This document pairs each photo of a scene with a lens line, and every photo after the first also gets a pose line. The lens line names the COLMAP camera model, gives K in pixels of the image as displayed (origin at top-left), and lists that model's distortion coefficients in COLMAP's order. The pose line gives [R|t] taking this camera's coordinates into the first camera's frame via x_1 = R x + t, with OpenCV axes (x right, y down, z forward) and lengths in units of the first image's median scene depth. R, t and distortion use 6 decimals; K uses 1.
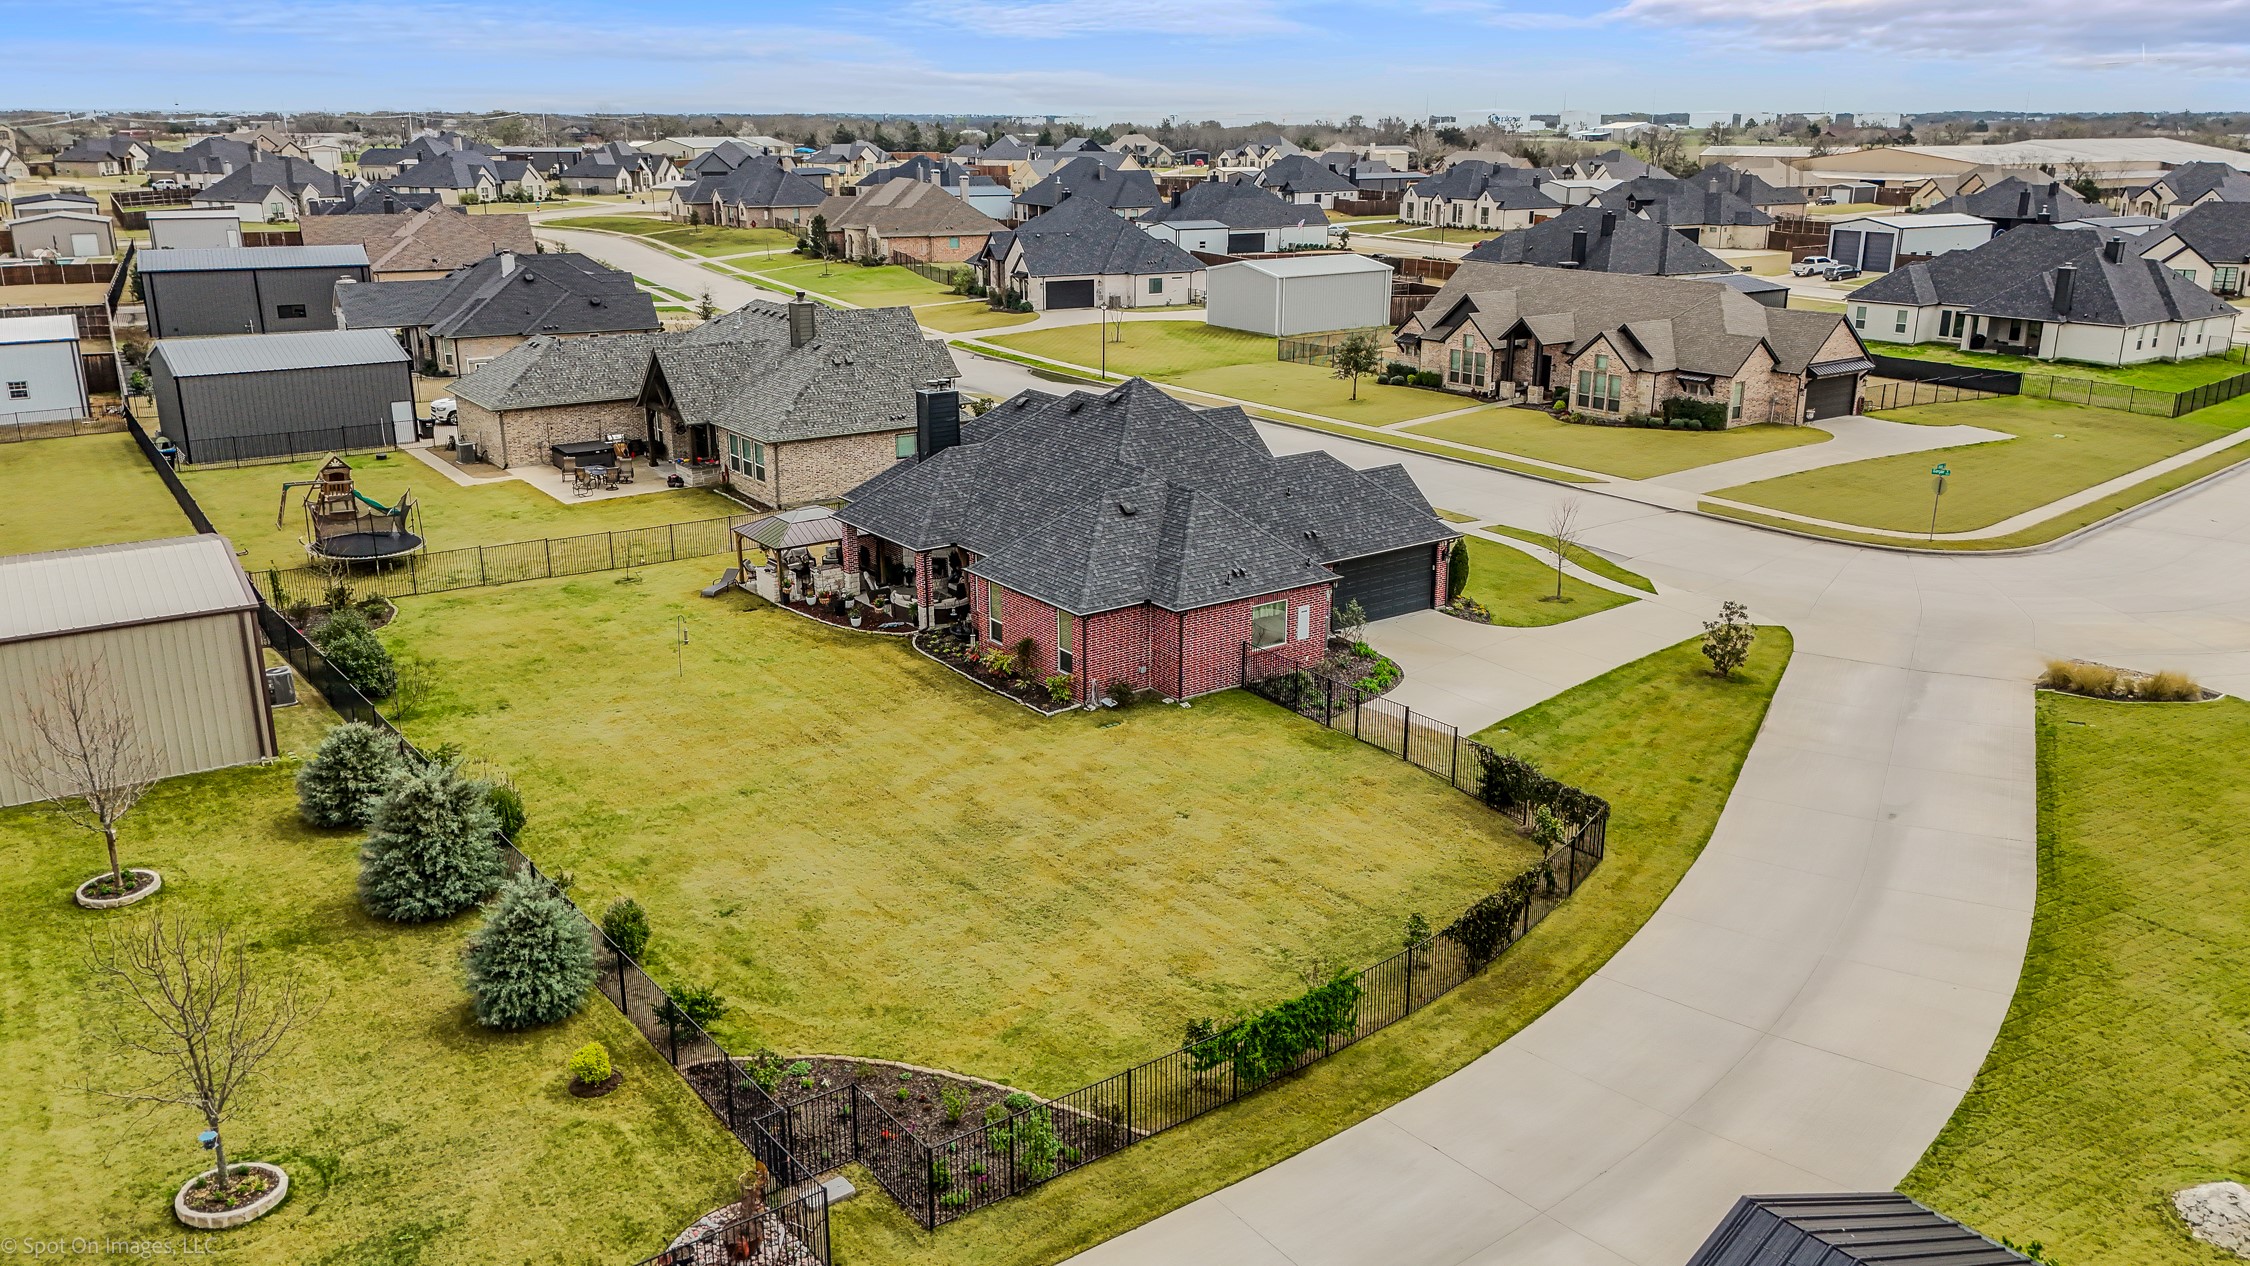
lens RADIAL K [[1660.1, 0, 1134.6], [0, 1660.1, 620.5], [0, 0, 1]] dist [0.084191, -0.124828]
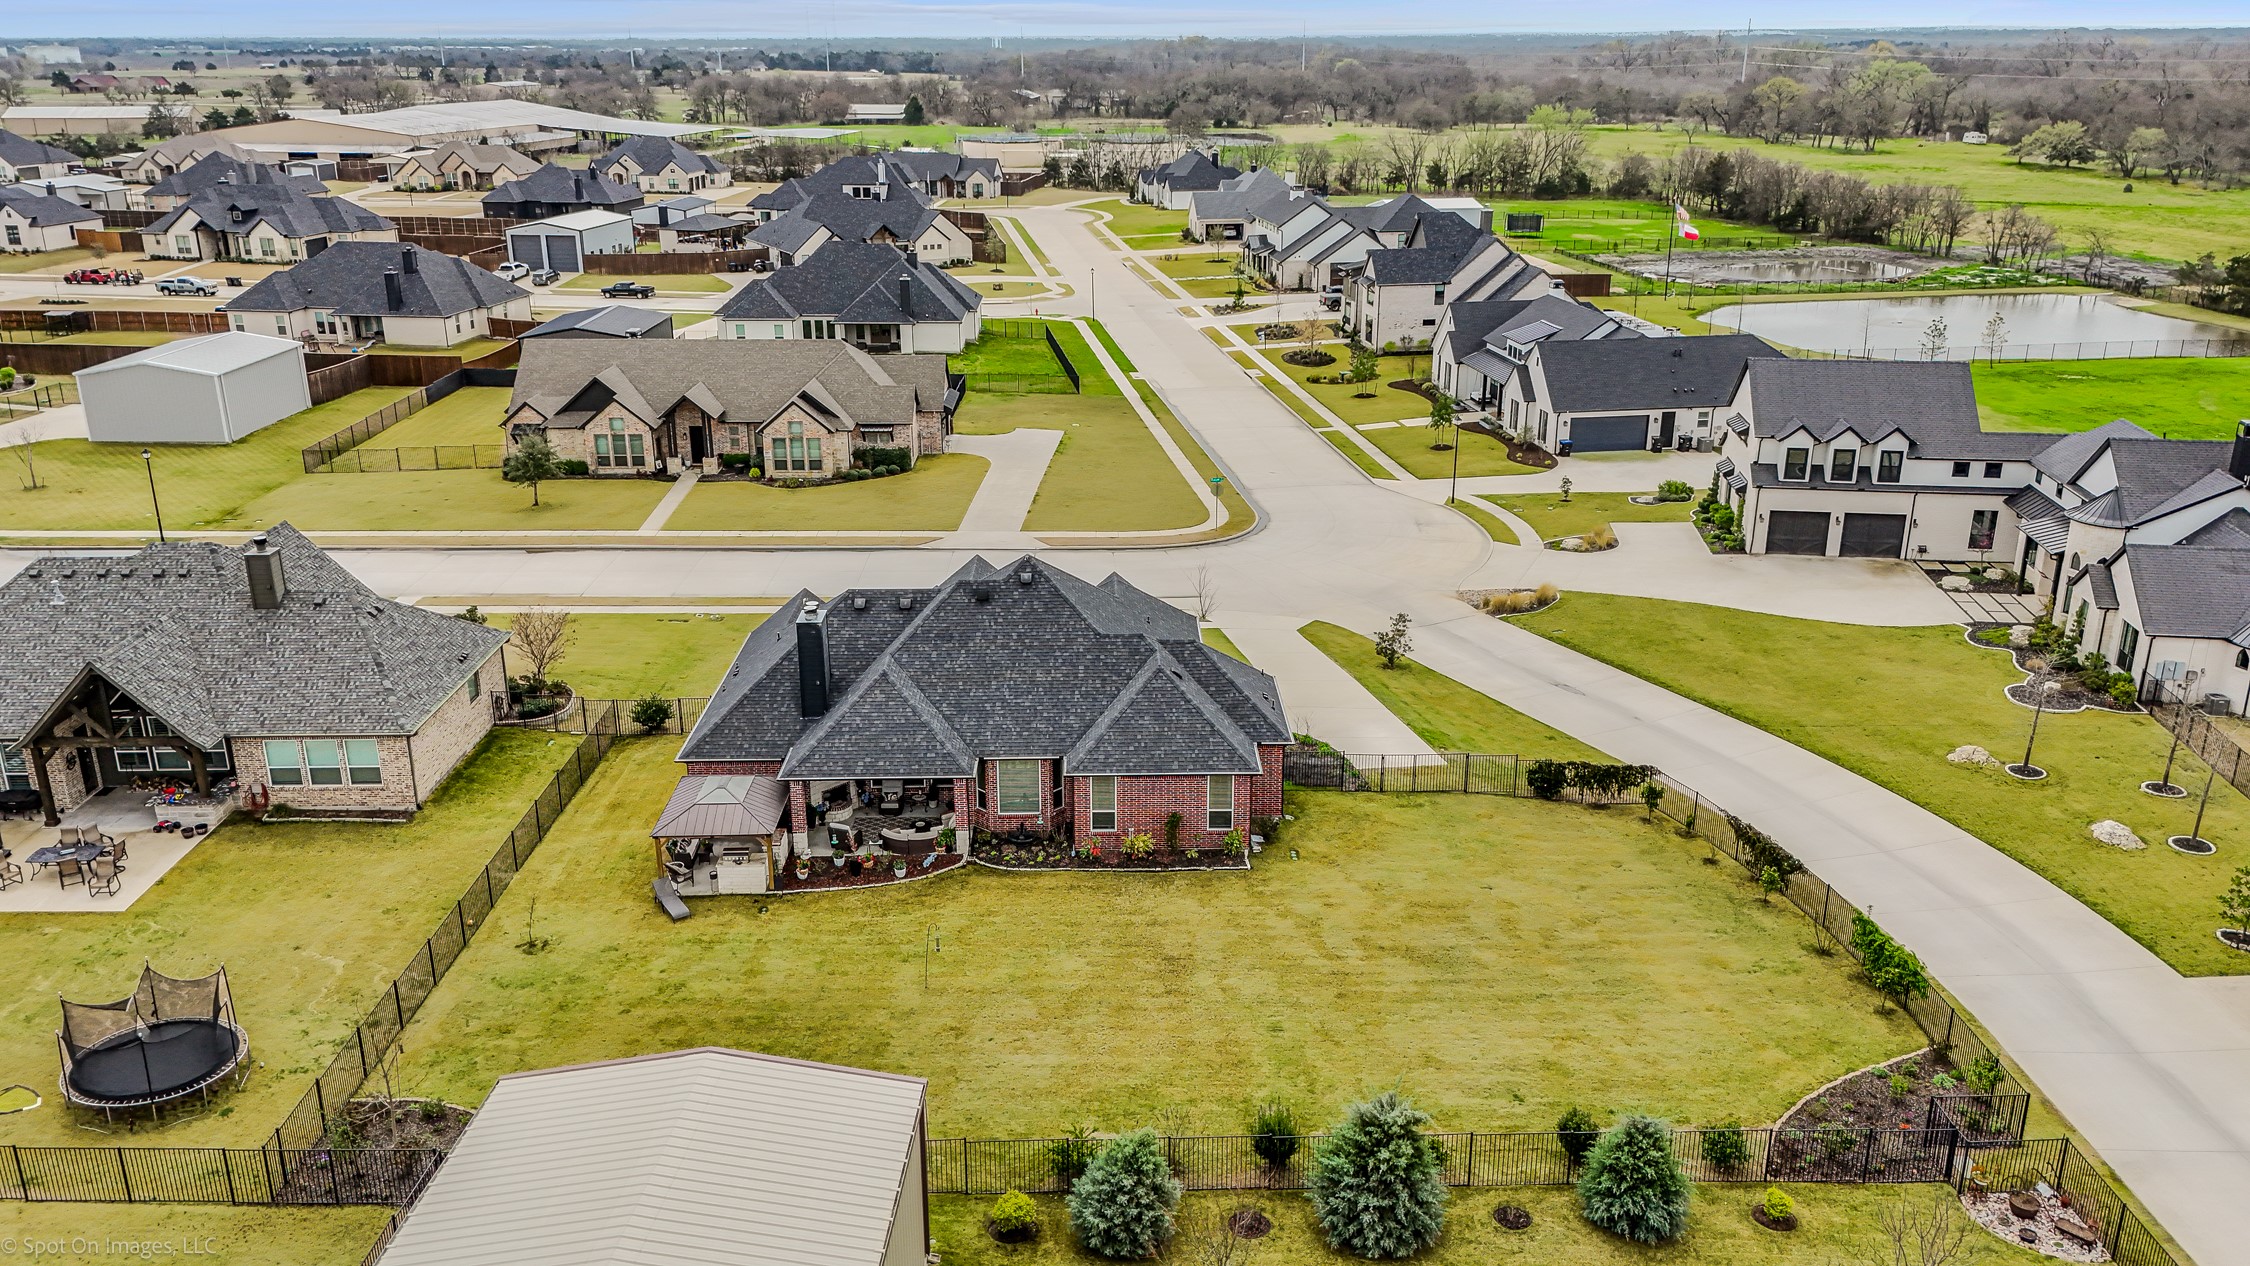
lens RADIAL K [[1660.1, 0, 1134.6], [0, 1660.1, 620.5], [0, 0, 1]] dist [0.084191, -0.124828]
pose [[0.581511, -0.262943, 0.769874, -0.464687], [0.235395, 0.960230, 0.150155, -0.147290], [-0.778739, 0.093908, 0.620280, 0.172735]]
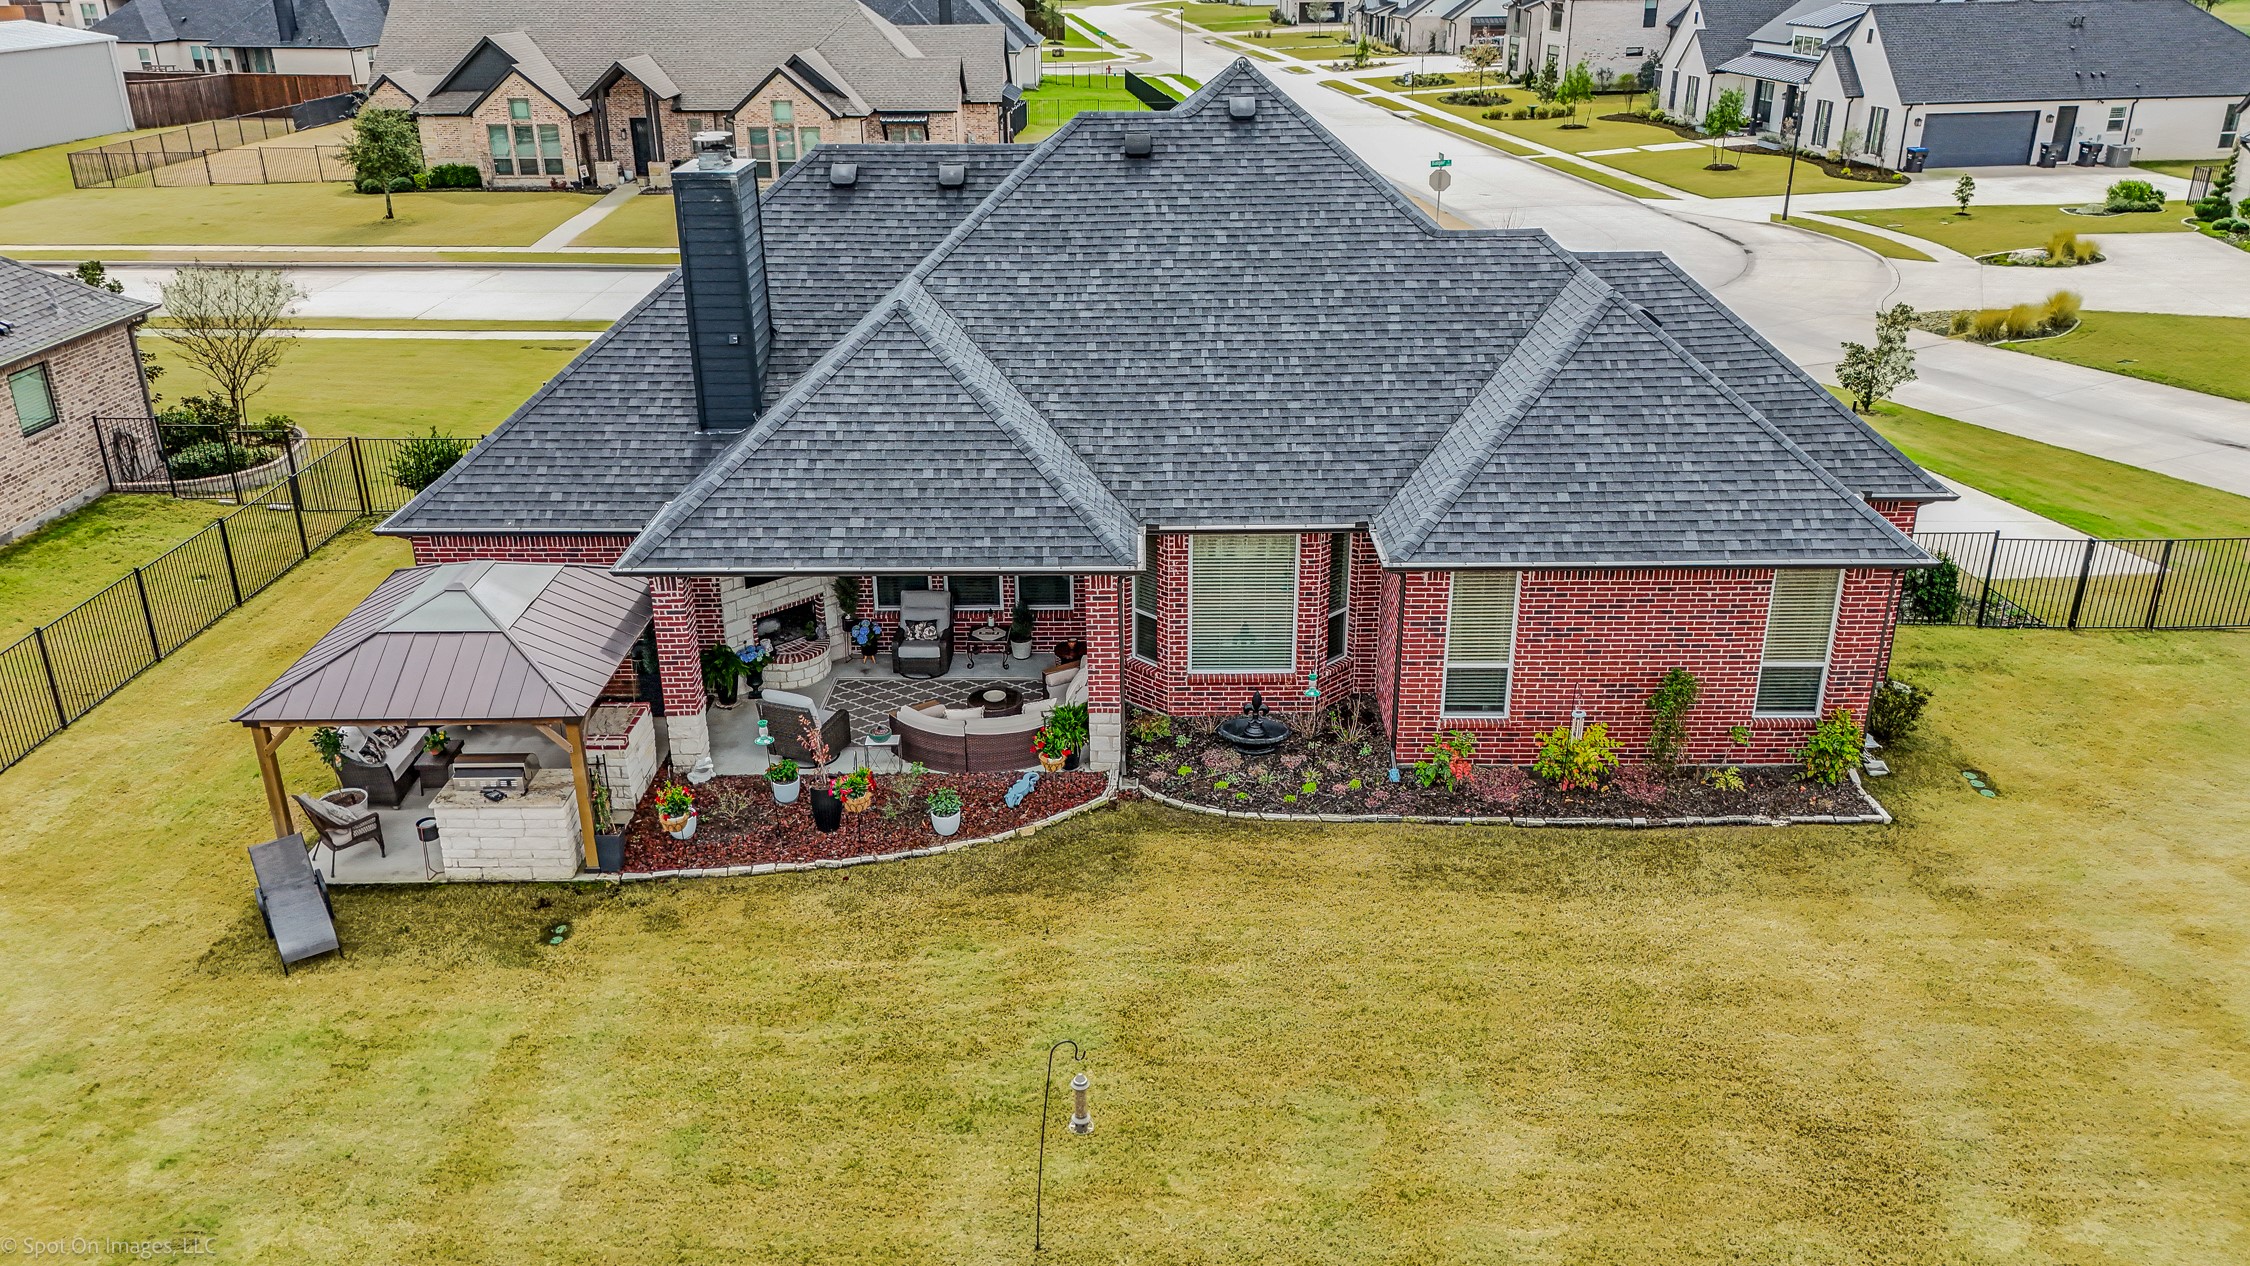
lens RADIAL K [[1658.4, 0, 1125.0], [0, 1658.4, 633.0], [0, 0, 1]] dist [0.036834, -0.000383]
pose [[0.605113, -0.317871, 0.729929, -0.230534], [0.237948, 0.947137, 0.215202, -0.061647], [-0.759749, 0.043463, 0.648762, 0.438439]]
